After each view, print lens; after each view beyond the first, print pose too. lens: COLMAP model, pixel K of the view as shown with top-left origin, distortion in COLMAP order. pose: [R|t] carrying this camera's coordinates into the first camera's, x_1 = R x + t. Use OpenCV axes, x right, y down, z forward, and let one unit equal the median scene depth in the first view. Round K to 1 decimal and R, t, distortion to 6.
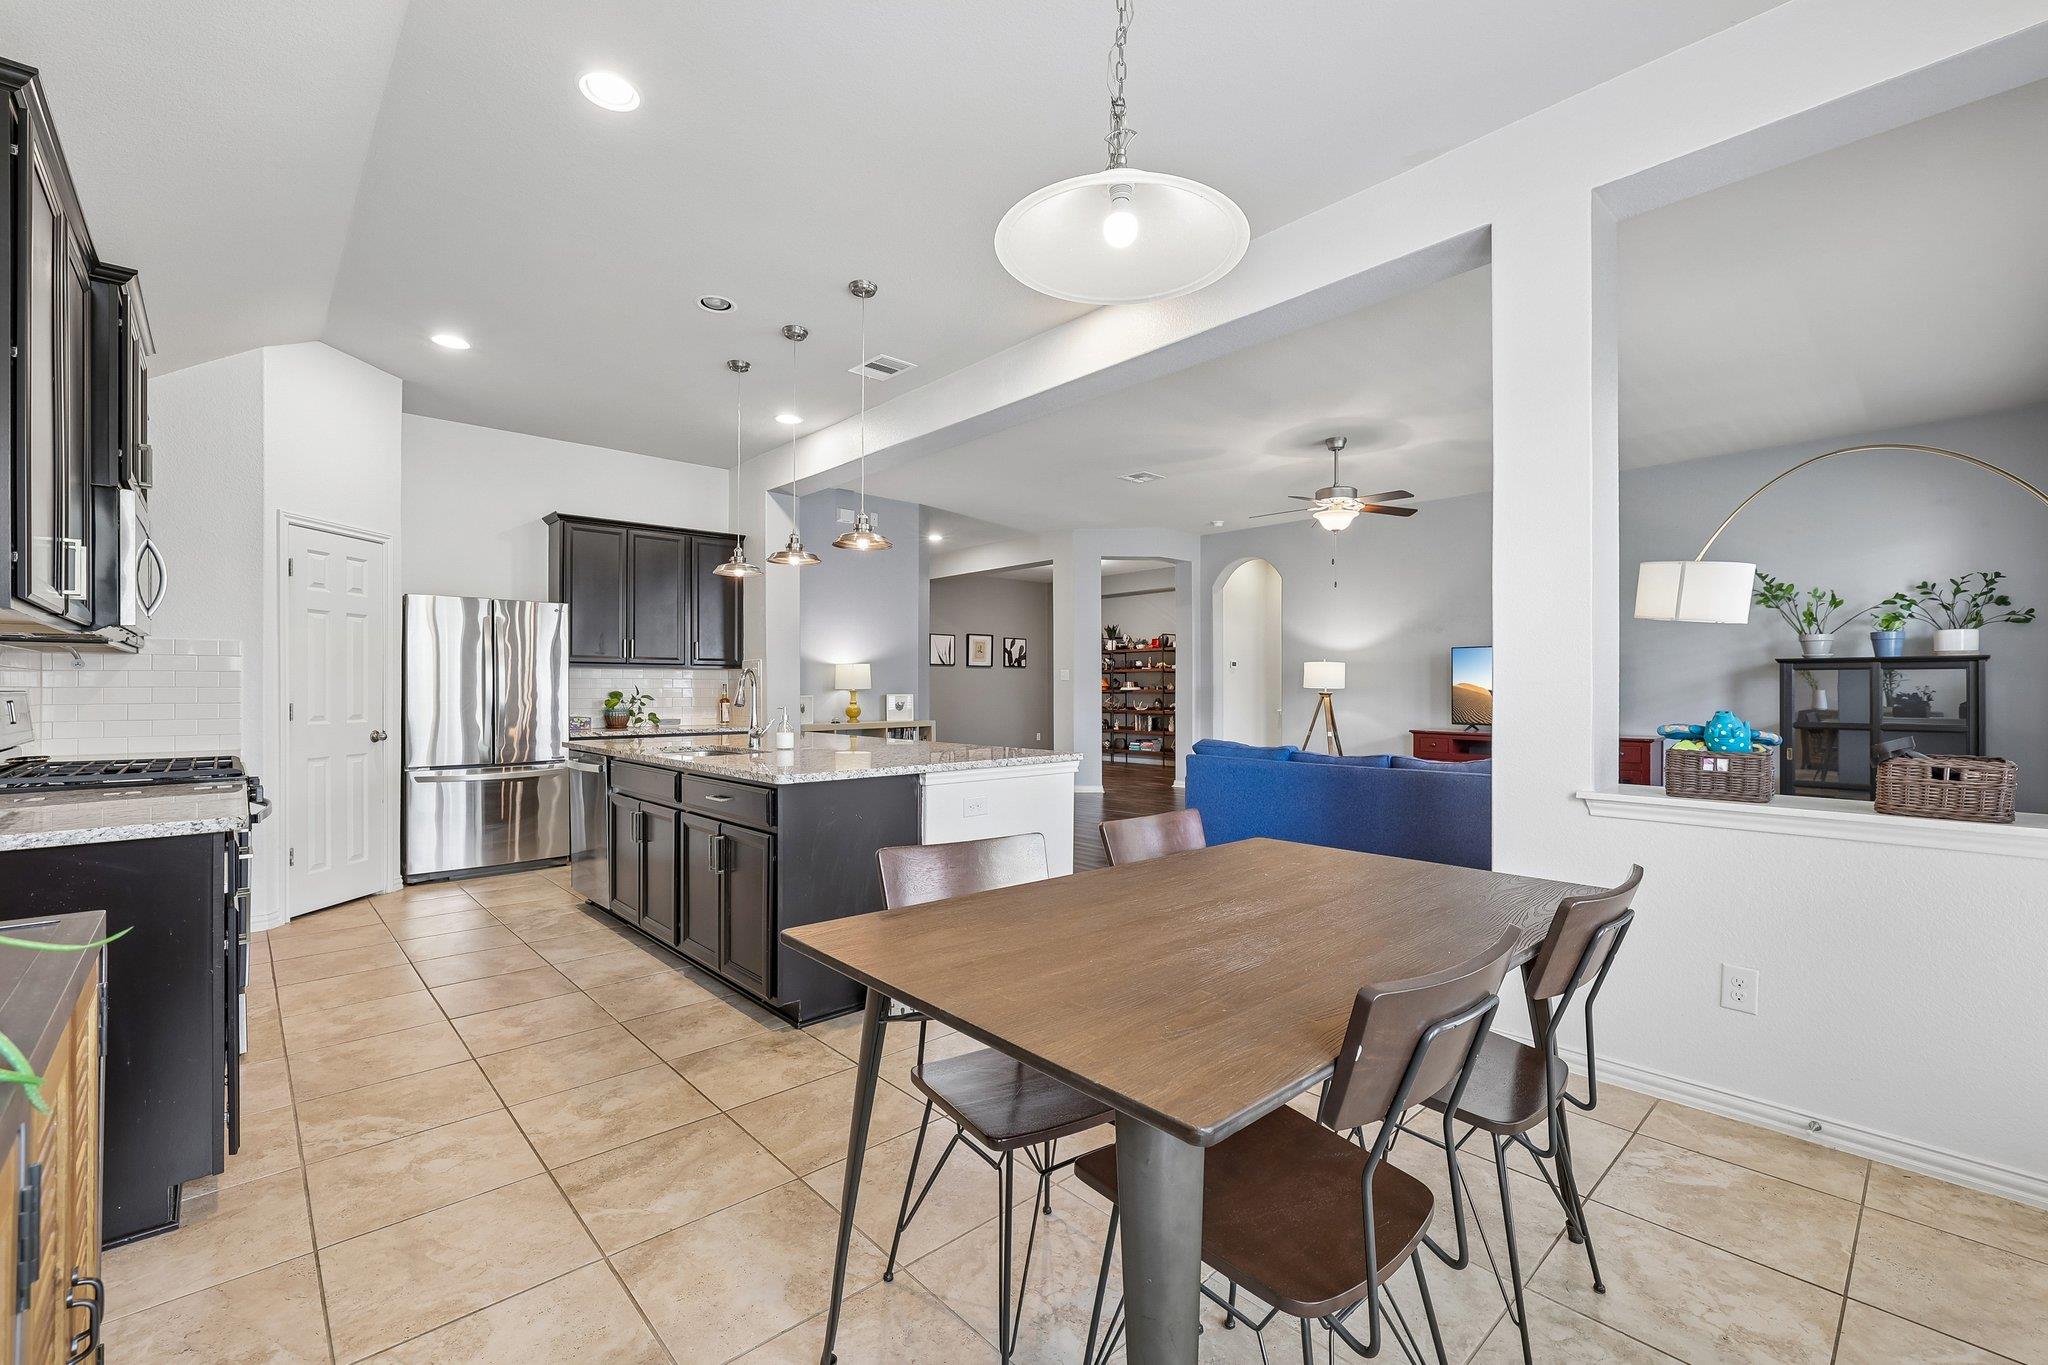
lens RADIAL K [[863.8, 0, 1028.5], [0, 863.8, 681.8], [0, 0, 1]] dist [-0.001821, 0.000613]
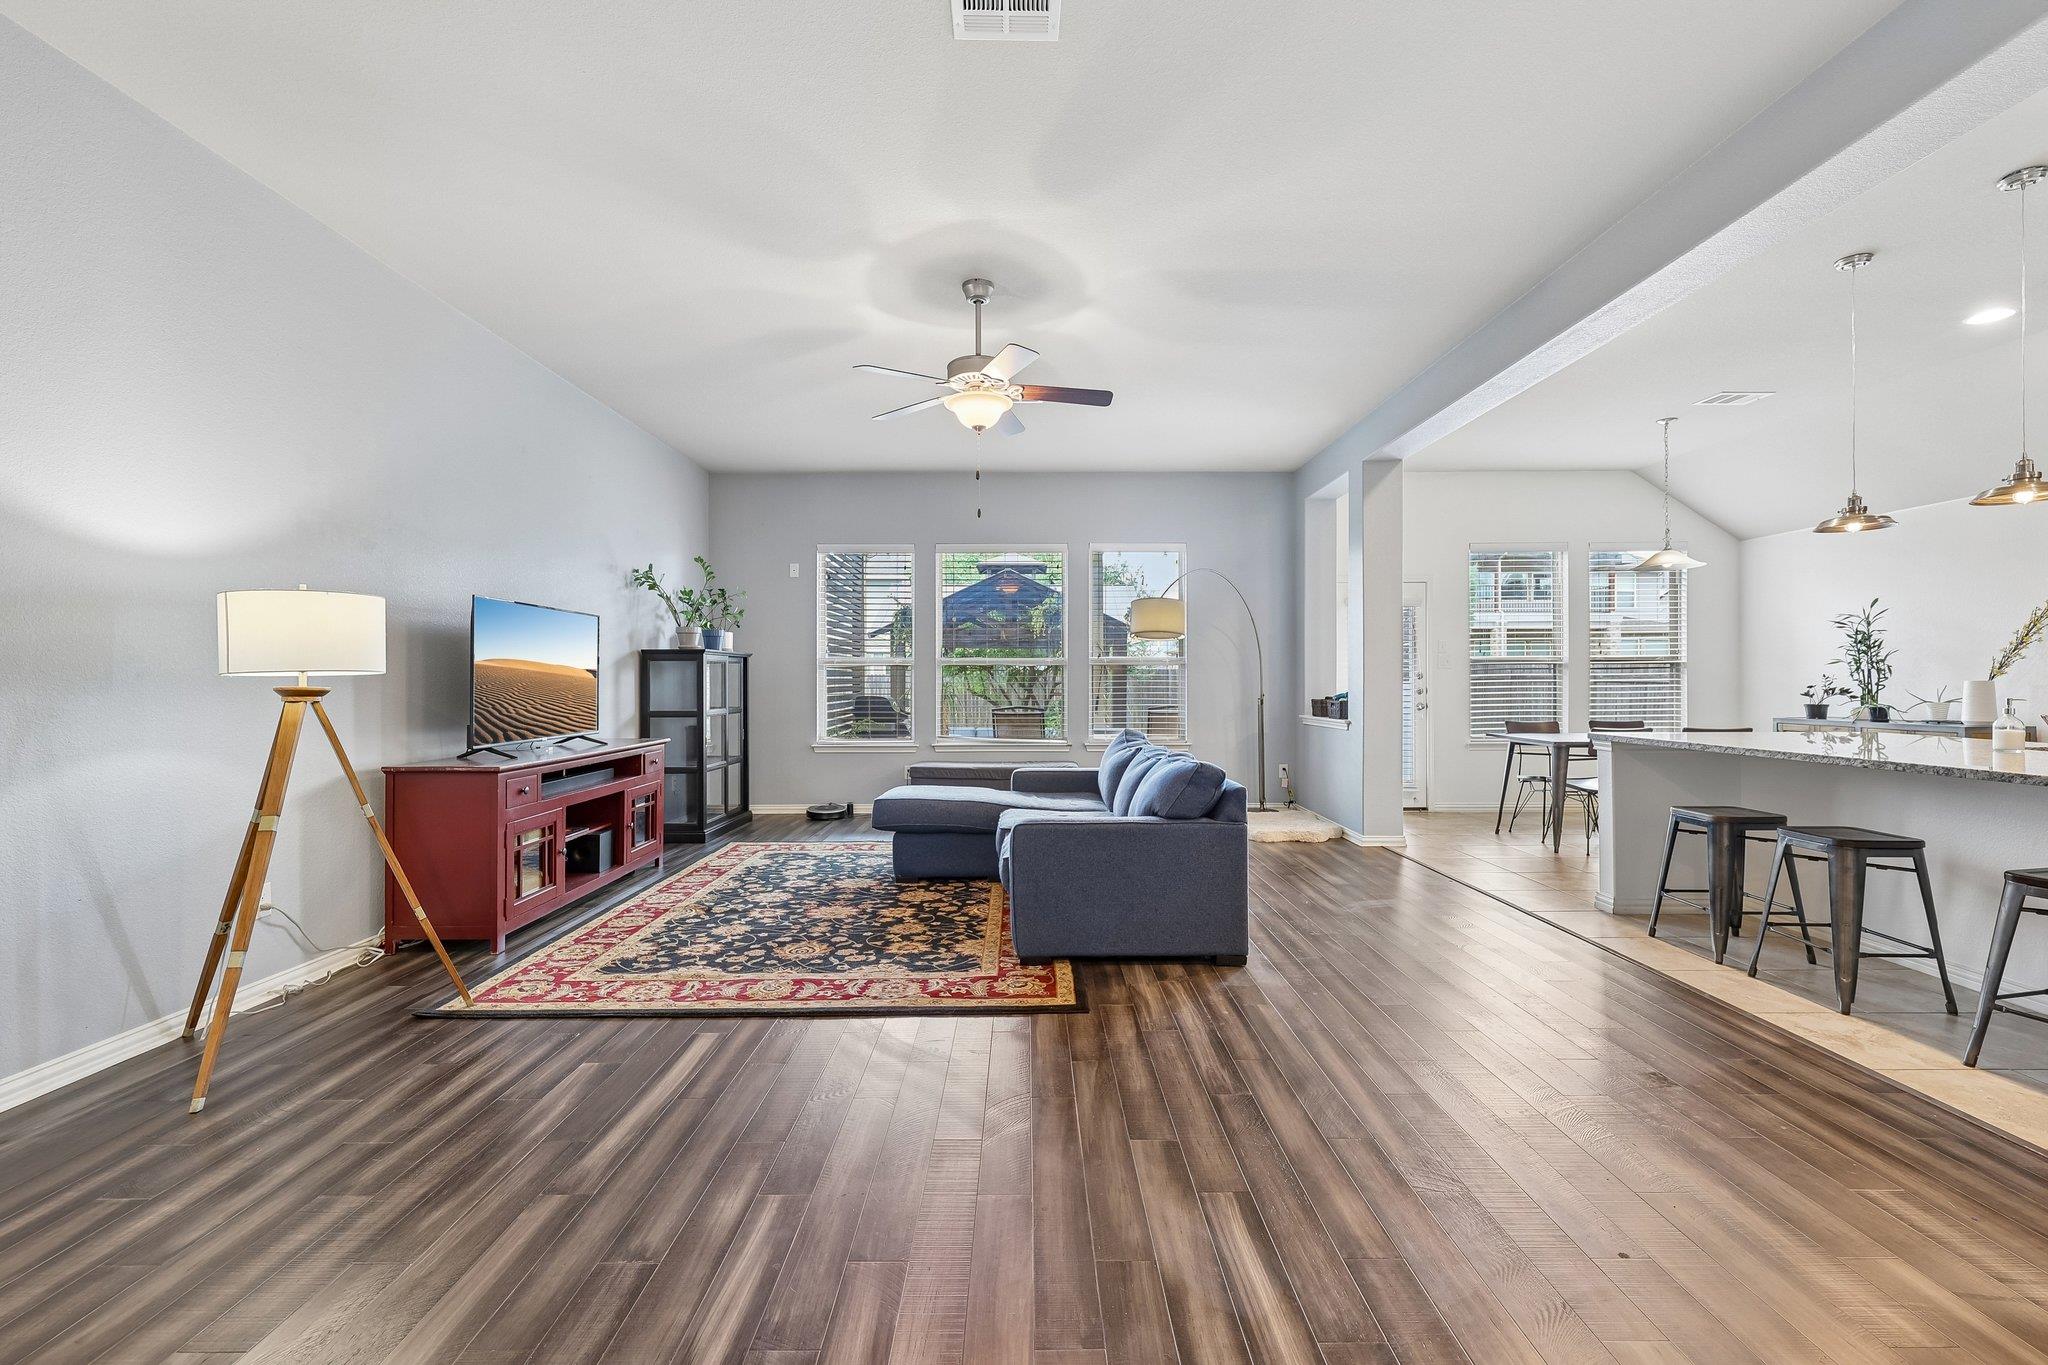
lens RADIAL K [[861.2, 0, 1028.6], [0, 861.2, 679.3], [0, 0, 1]] dist [-0.000304, 0.000589]
pose [[-0.736385, 0.000362, 0.676562, -0.094068], [-0.004046, 0.999980, -0.004939, 0.011934], [-0.676550, -0.006374, -0.736369, 1.351226]]
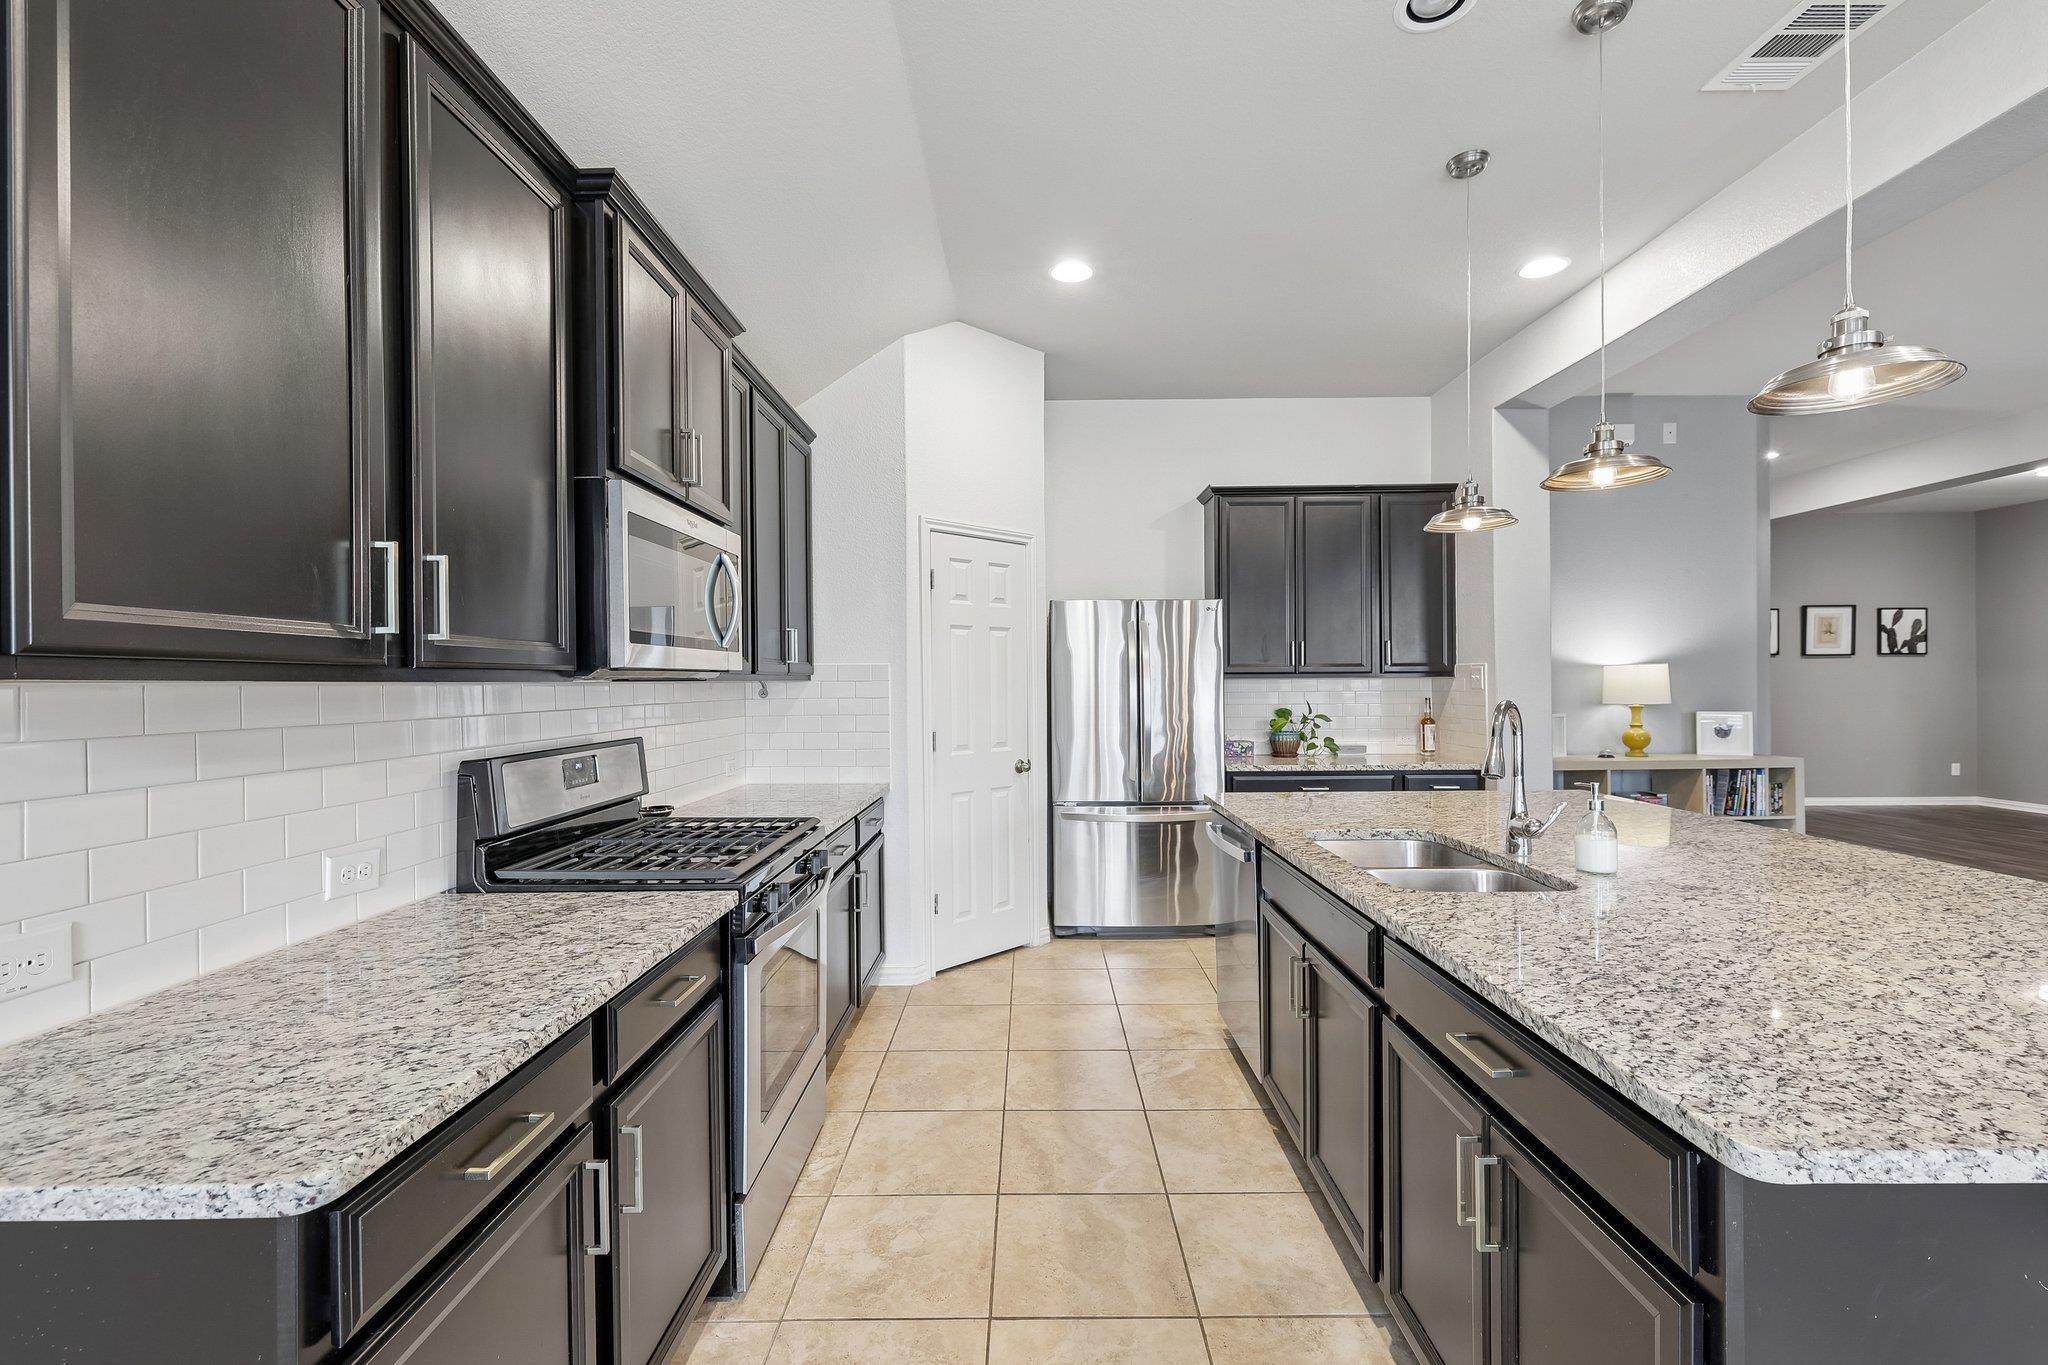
lens RADIAL K [[863.8, 0, 1028.5], [0, 863.8, 681.8], [0, 0, 1]] dist [-0.001821, 0.000613]
pose [[0.732413, -0.004394, -0.680847, -0.114507], [0.012280, 0.999902, 0.006757, -0.020661], [0.680750, -0.013310, 0.732395, 0.270170]]
